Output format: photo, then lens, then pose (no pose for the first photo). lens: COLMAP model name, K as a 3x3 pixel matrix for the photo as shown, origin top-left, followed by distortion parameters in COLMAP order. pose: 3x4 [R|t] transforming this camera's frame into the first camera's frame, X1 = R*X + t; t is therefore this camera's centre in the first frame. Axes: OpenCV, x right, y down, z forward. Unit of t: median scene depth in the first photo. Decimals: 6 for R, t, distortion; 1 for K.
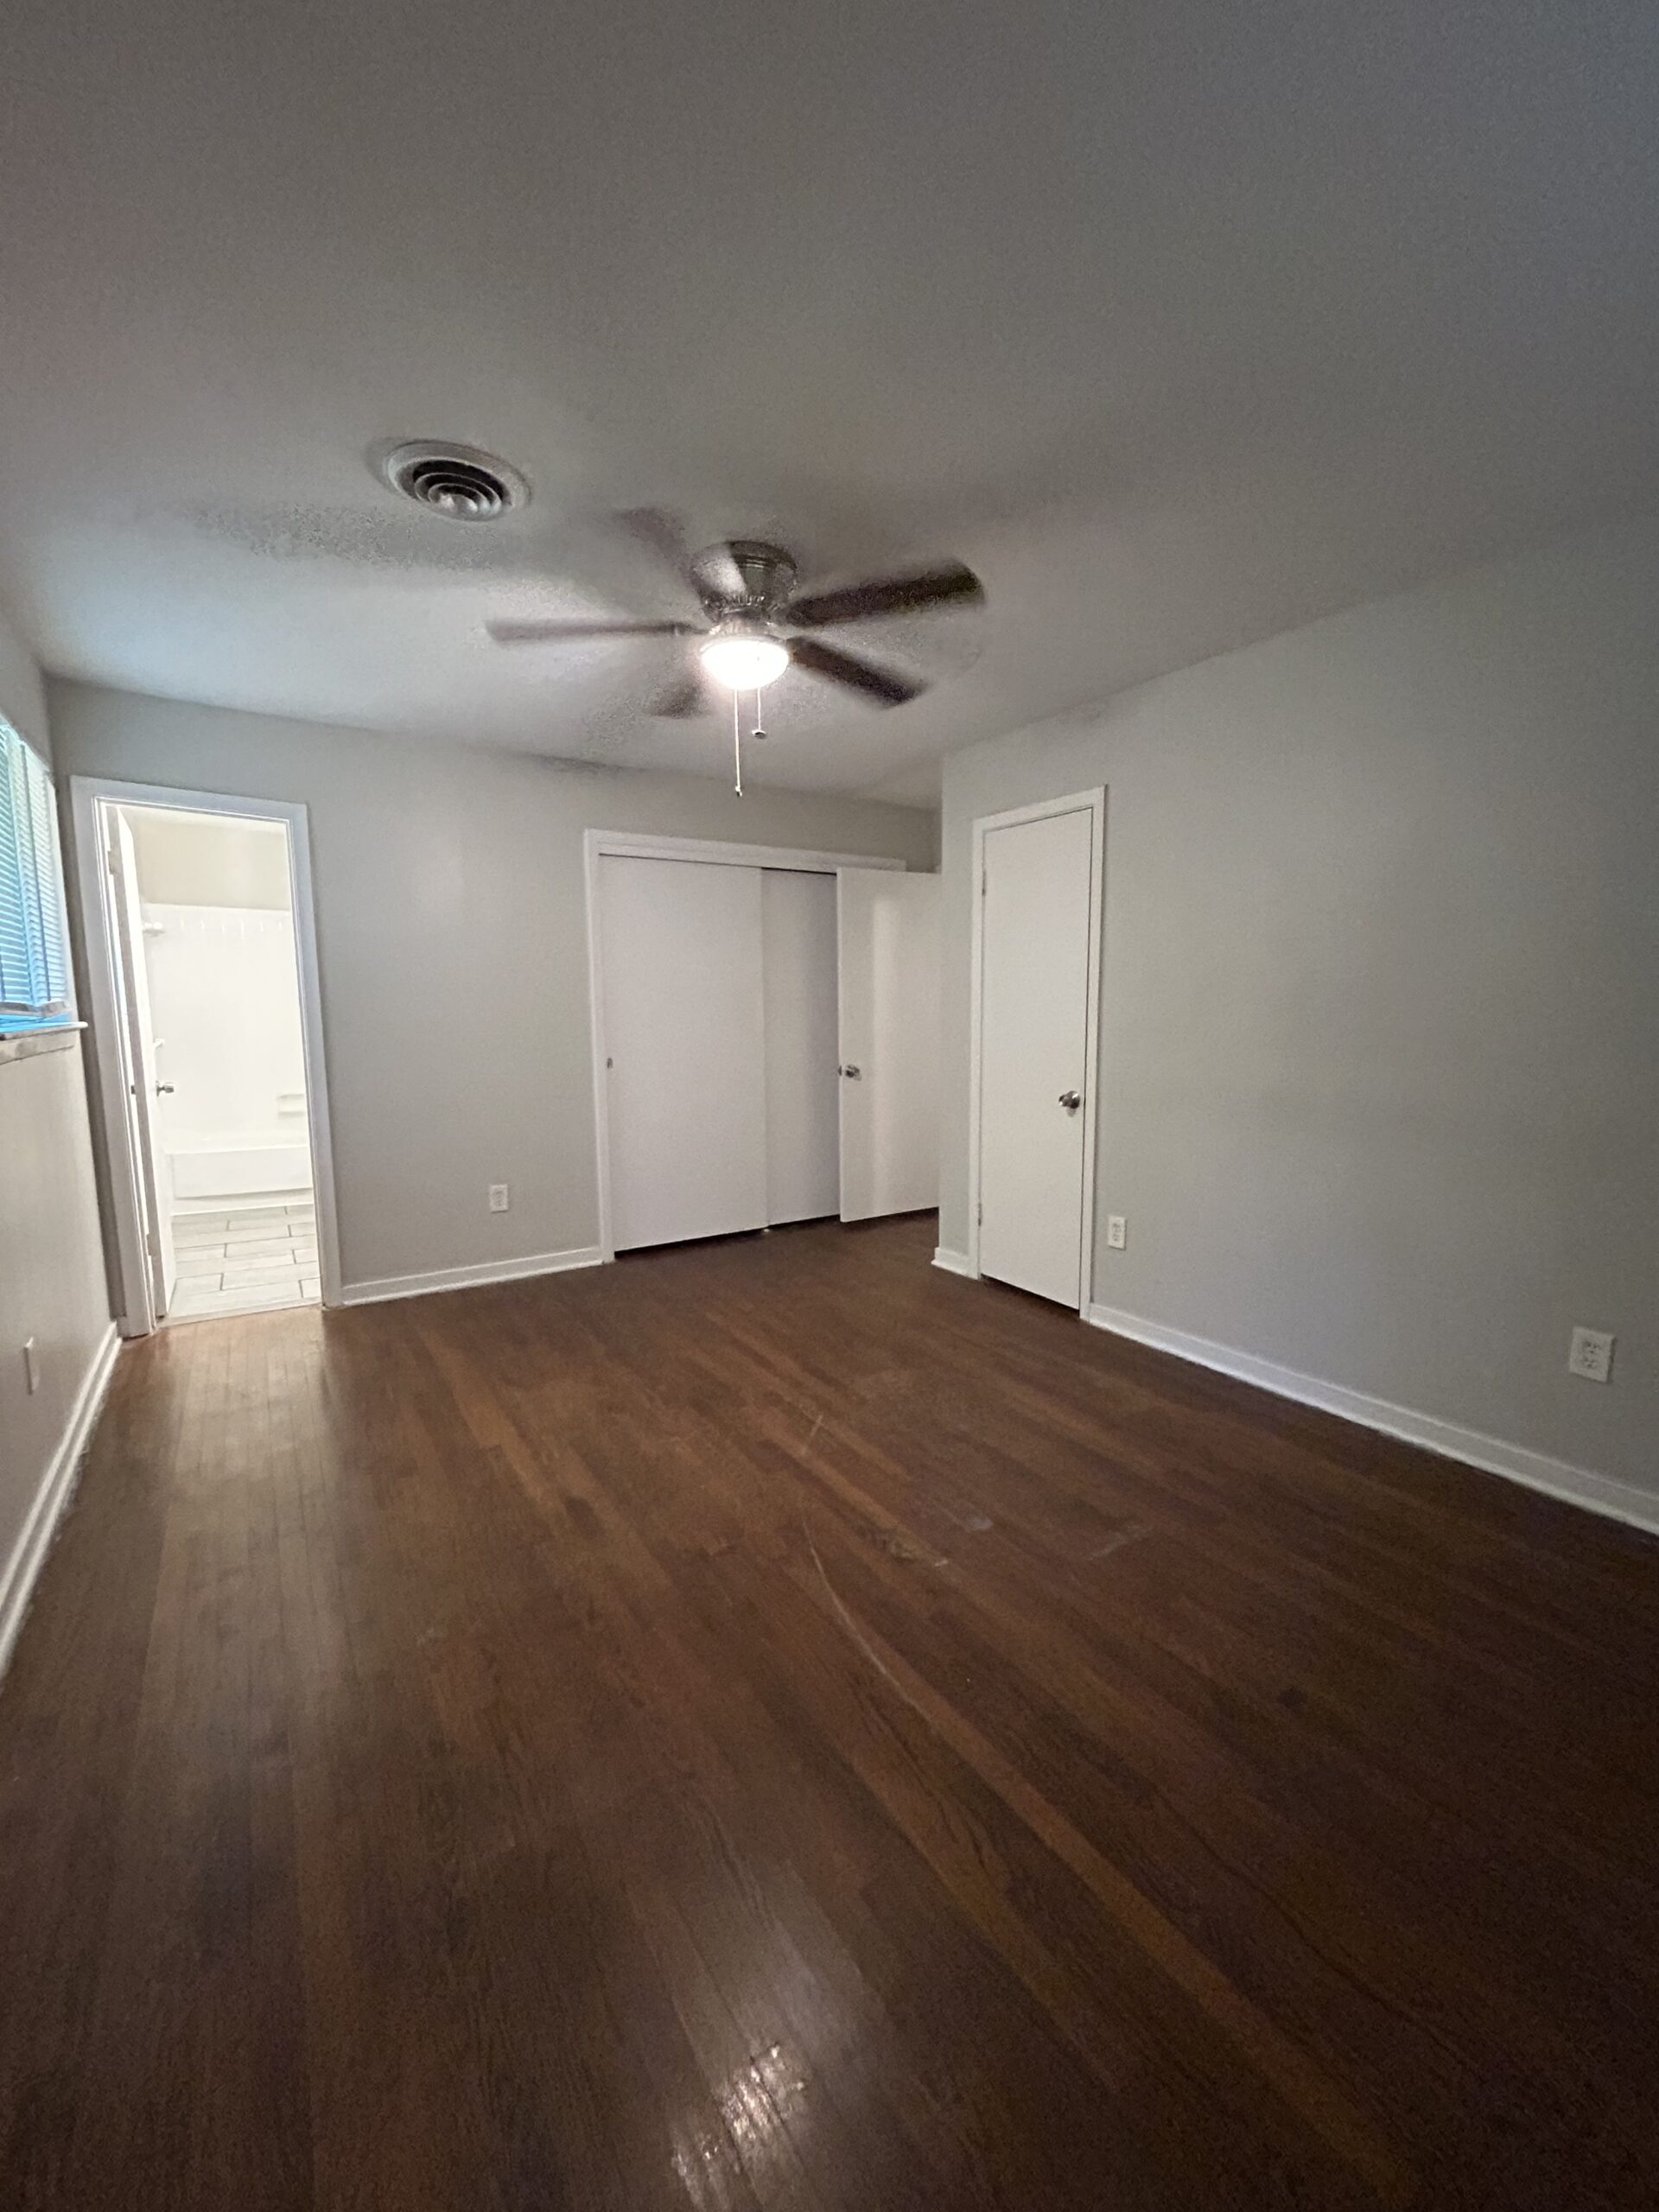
lens RADIAL K [[896.6, 0, 828.7], [0, 896.6, 1103.7], [0, 0, 1]] dist [-0.003270, 0.001874]
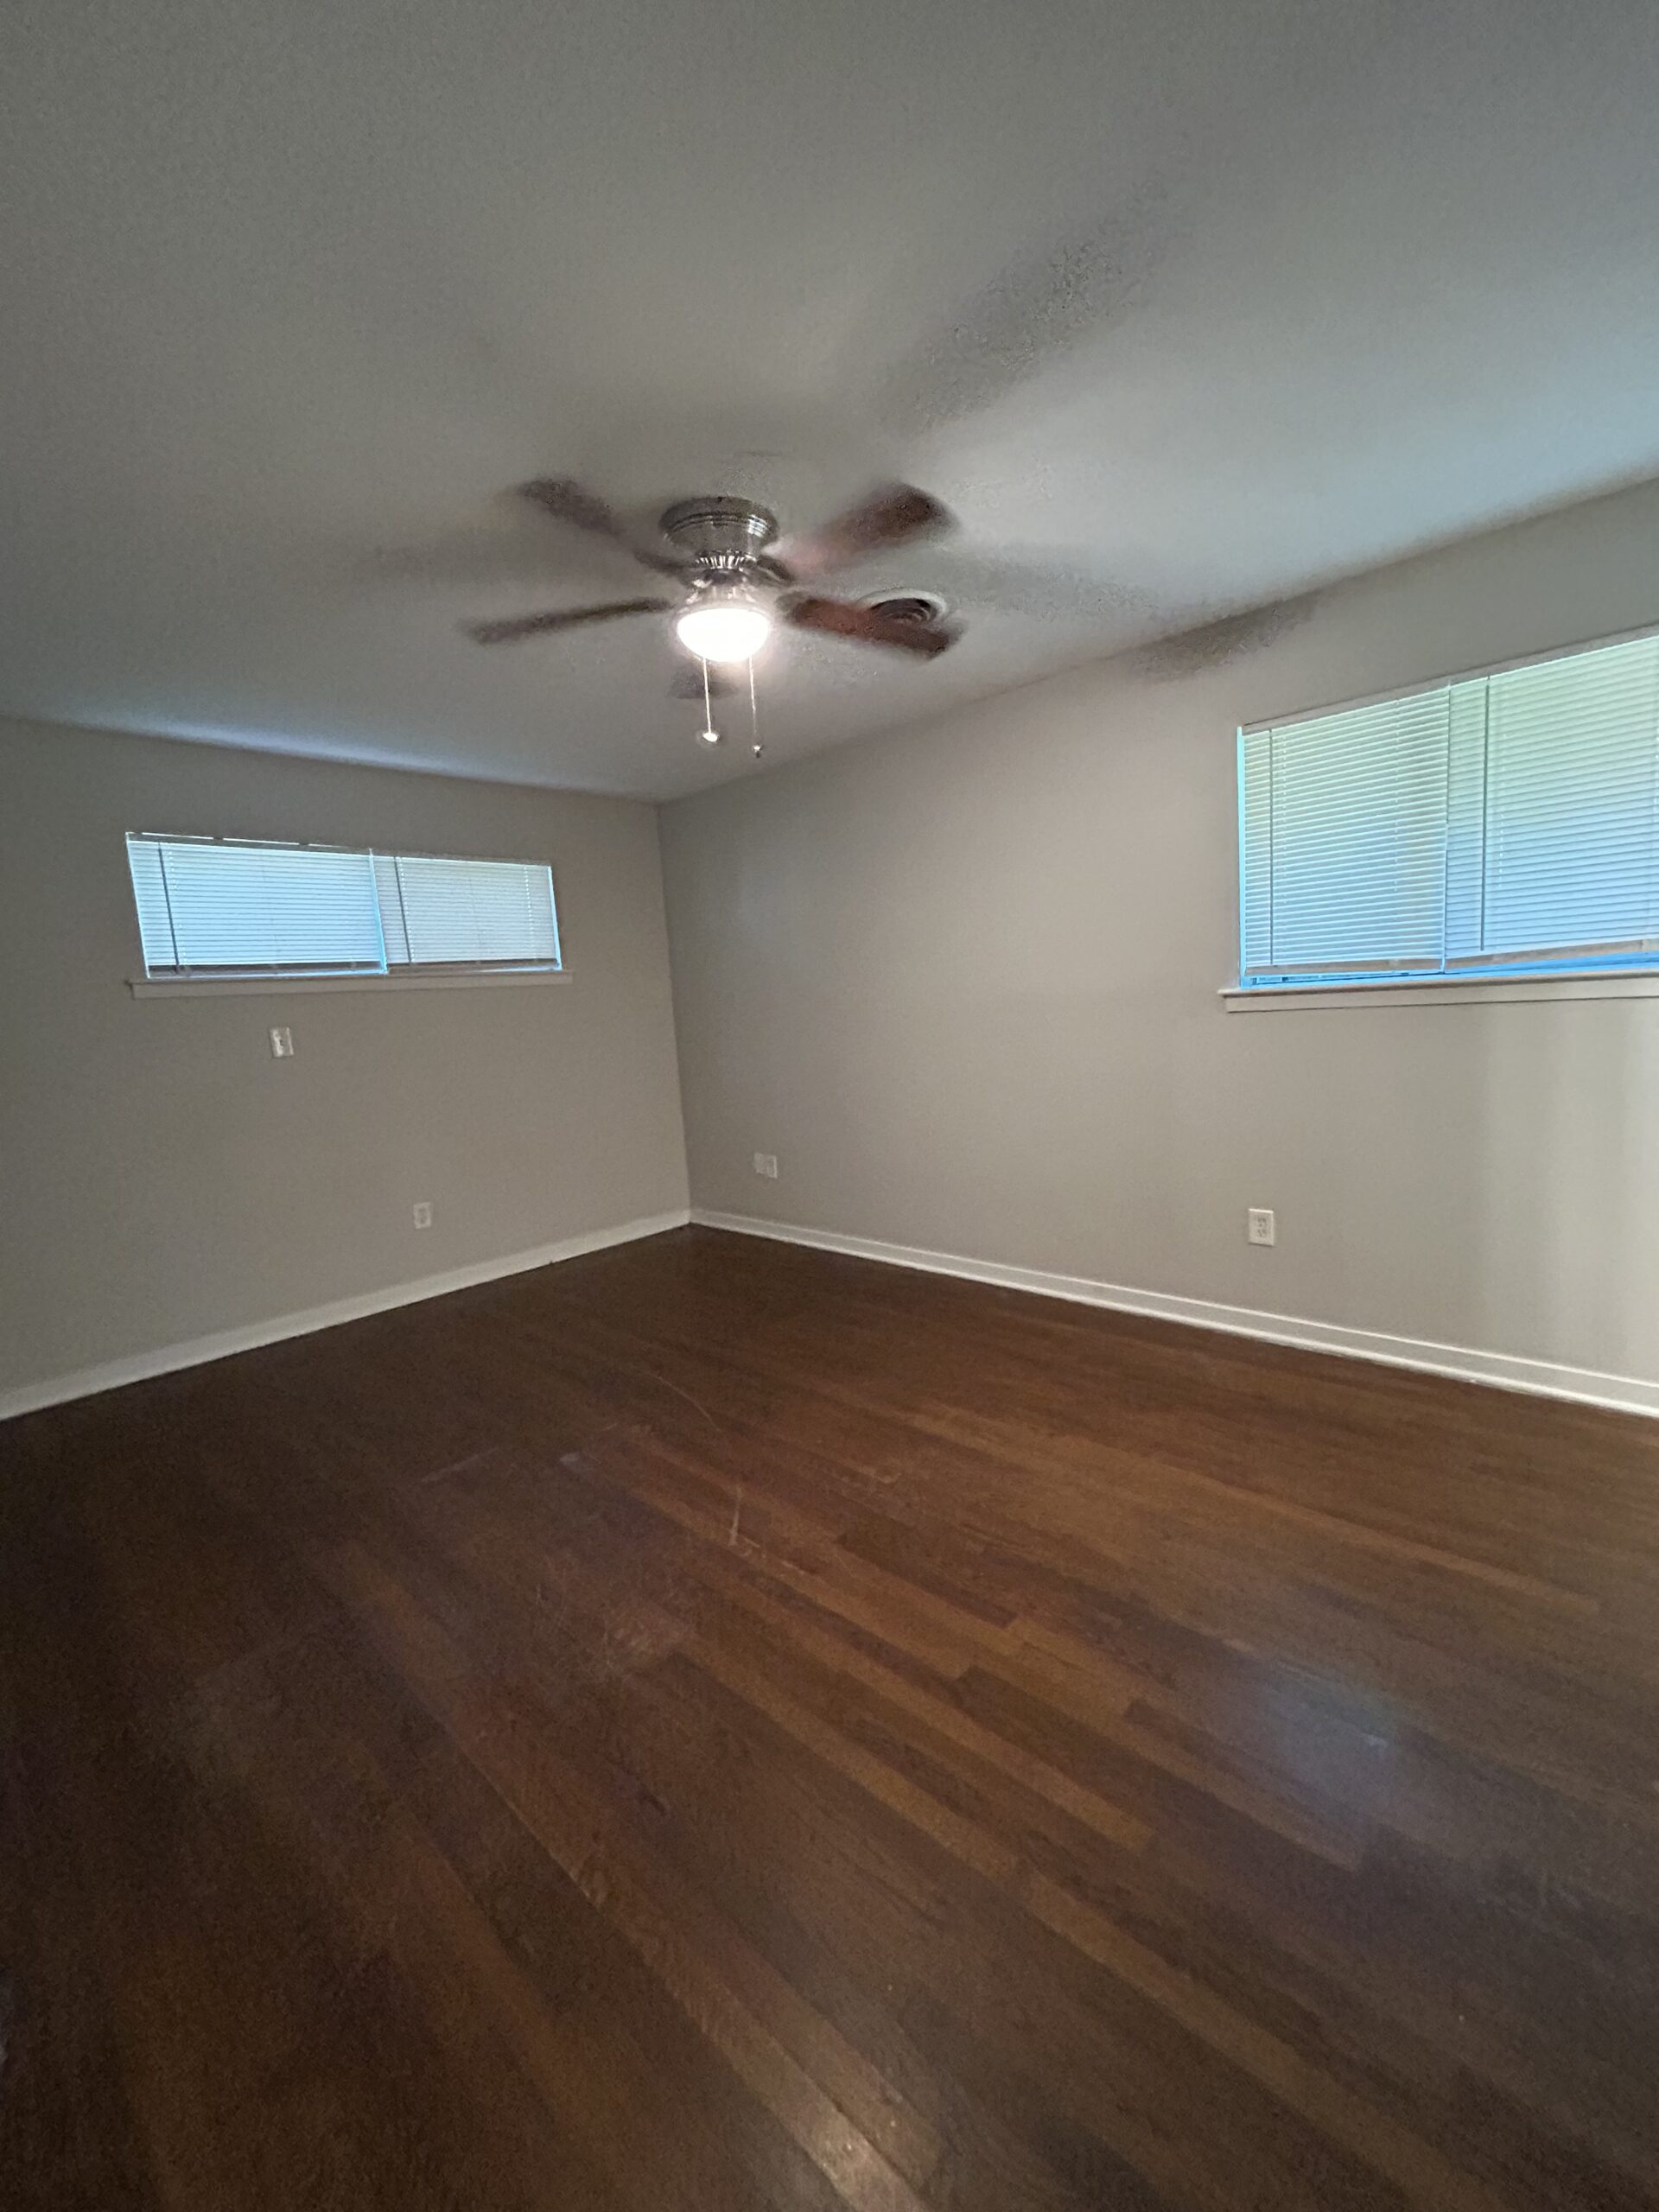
lens RADIAL K [[896.6, 0, 818.2], [0, 896.6, 1113.4], [0, 0, 1]] dist [-0.003270, 0.001874]
pose [[-0.971447, 0.099162, -0.215538, 0.051586], [0.046919, 0.970820, 0.235177, -0.199771], [0.232569, 0.218349, -0.947753, 1.737697]]
